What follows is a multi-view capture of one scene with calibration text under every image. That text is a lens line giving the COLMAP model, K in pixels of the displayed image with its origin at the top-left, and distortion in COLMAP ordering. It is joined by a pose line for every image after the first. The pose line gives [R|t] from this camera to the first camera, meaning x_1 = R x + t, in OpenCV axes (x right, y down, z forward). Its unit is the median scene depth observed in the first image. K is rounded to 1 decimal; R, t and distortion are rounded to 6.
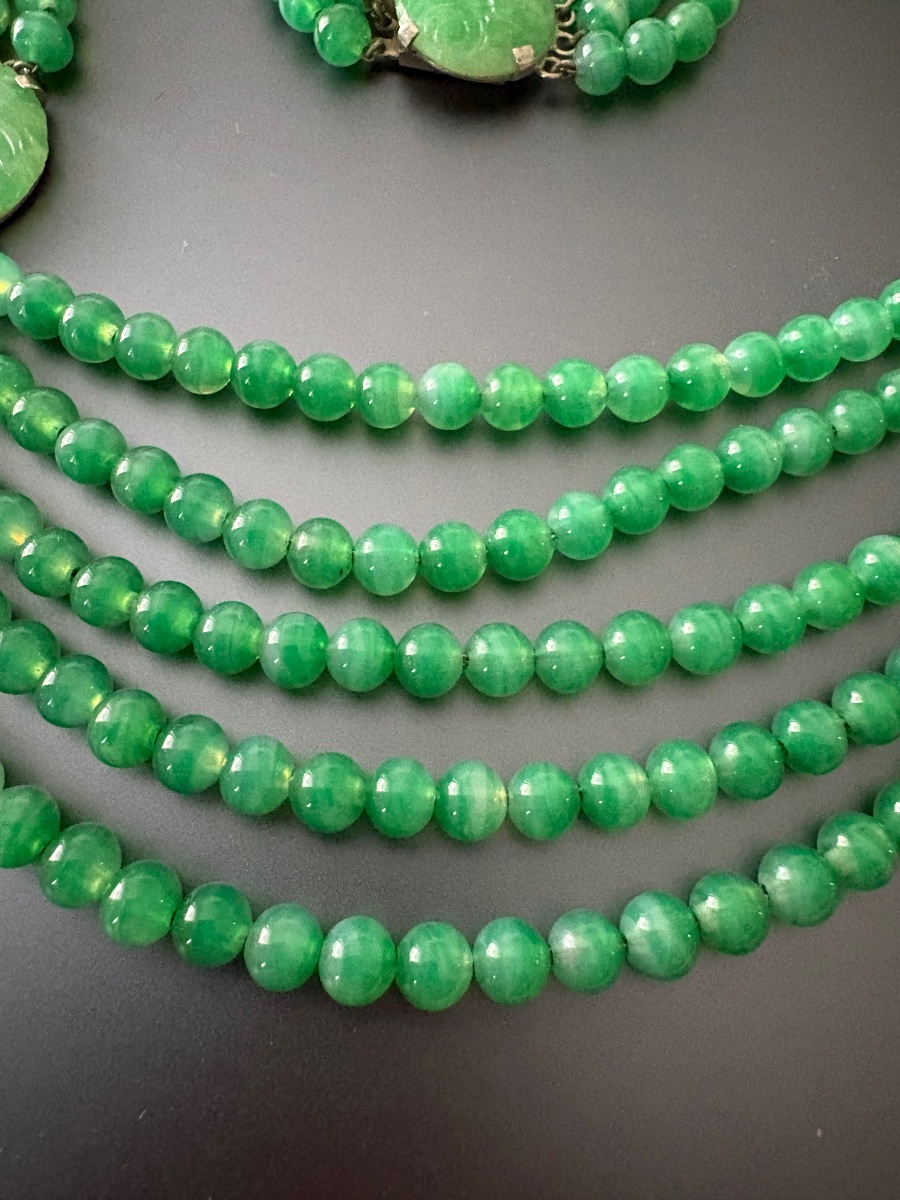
lens RADIAL K [[883.7, 0, 450.4], [0, 883.7, 568.4], [0, 0, 1]] dist [0.006464, 0.002499]
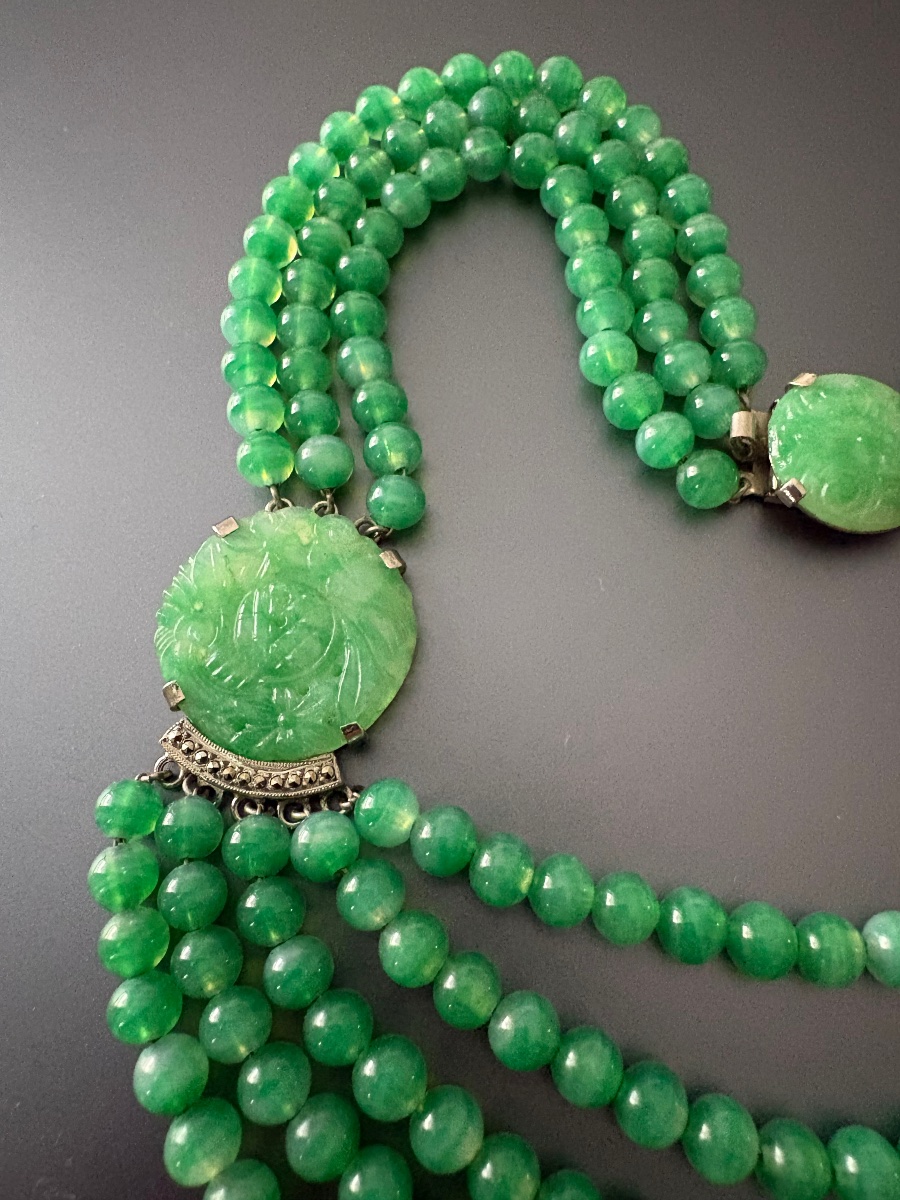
lens RADIAL K [[883.7, 0, 450.4], [0, 883.7, 568.4], [0, 0, 1]] dist [0.006464, 0.002499]
pose [[0.998500, -0.023560, -0.049422, -0.451879], [0.022994, 0.999664, -0.011984, -0.645986], [0.049688, 0.010830, 0.998706, 0.060529]]
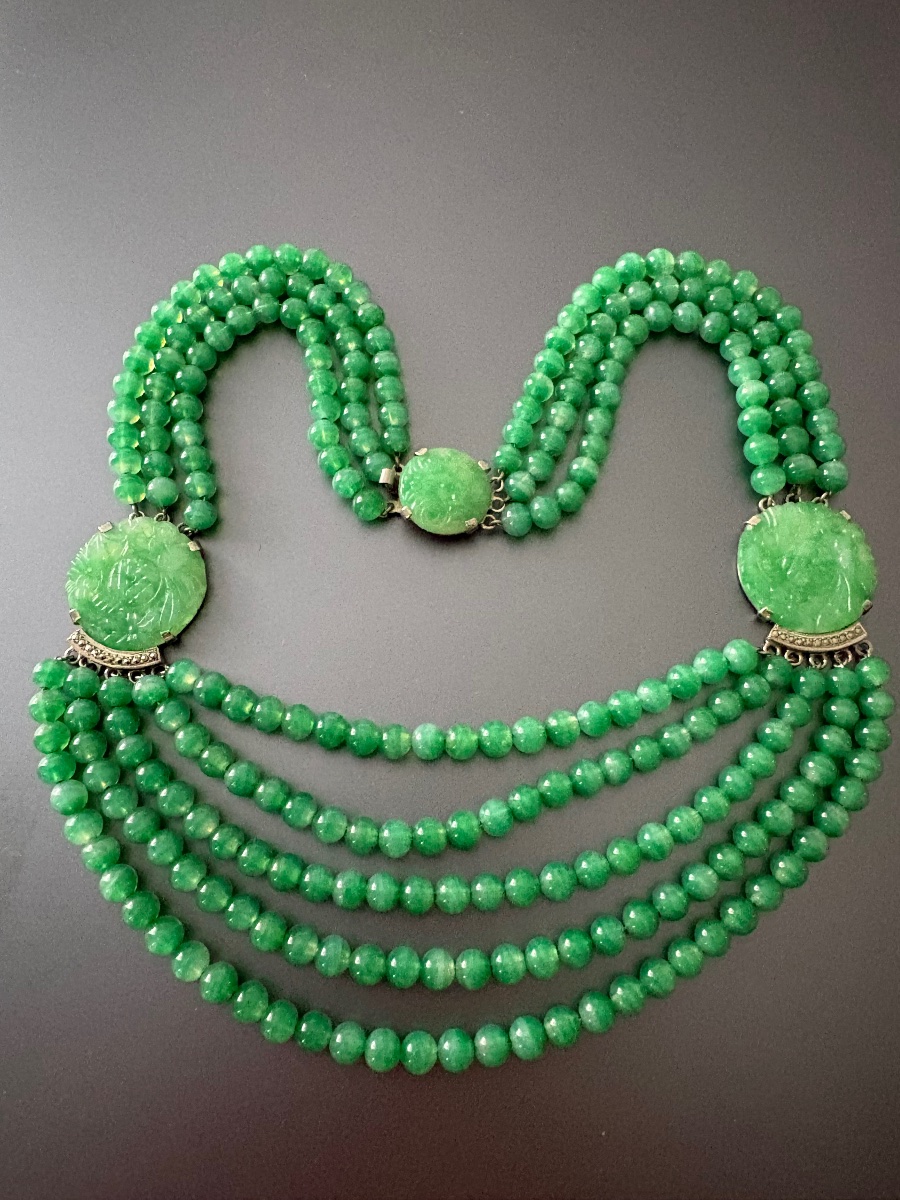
lens RADIAL K [[883.7, 0, 450.4], [0, 883.7, 568.4], [0, 0, 1]] dist [0.006464, 0.002499]
pose [[0.999405, -0.010173, -0.032968, 0.121340], [0.011057, 0.999581, 0.026738, -0.670018], [0.032682, -0.027087, 0.999099, -0.947539]]
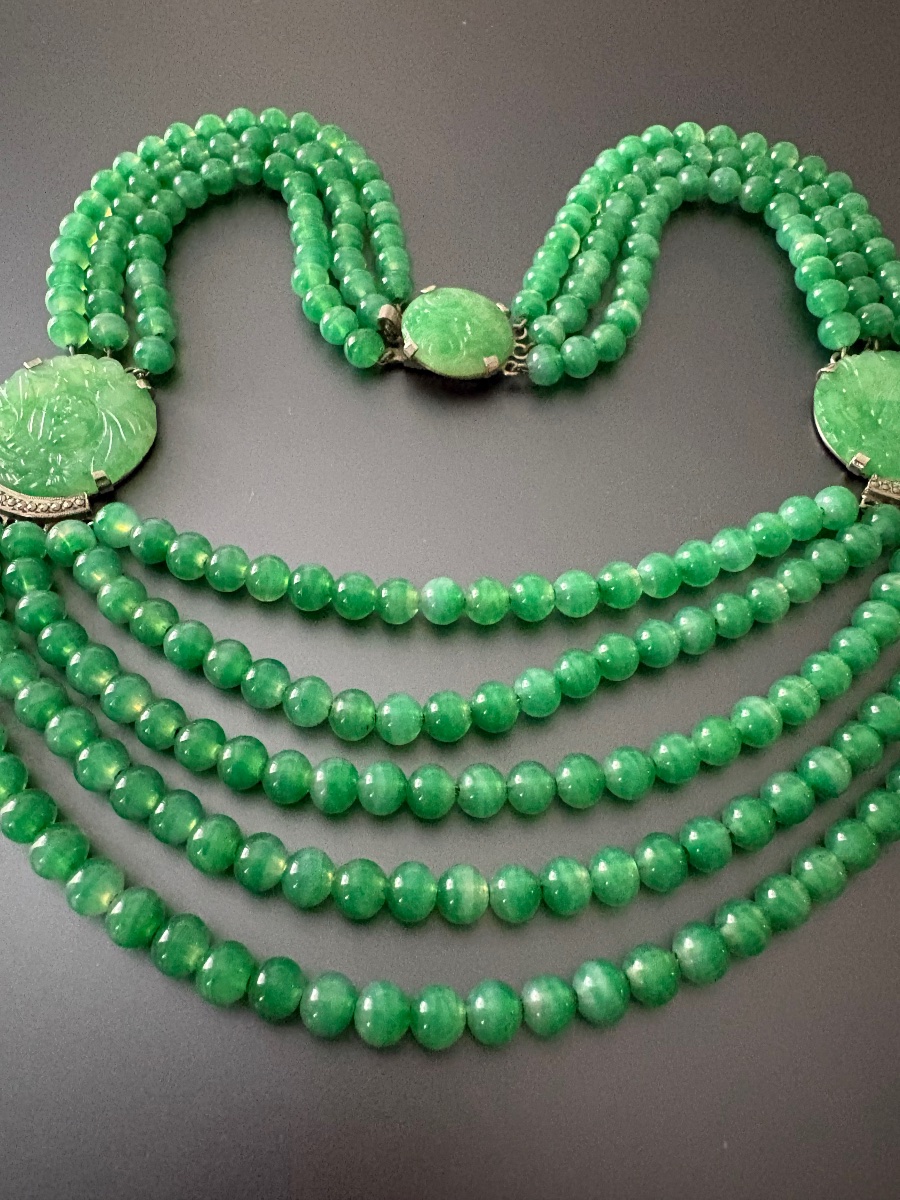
lens RADIAL K [[883.7, 0, 450.4], [0, 883.7, 568.4], [0, 0, 1]] dist [0.006464, 0.002499]
pose [[0.999849, -0.011952, 0.012608, -0.006947], [0.014109, 0.982094, -0.187862, 0.020886], [-0.010137, 0.188012, 0.982114, -0.427959]]
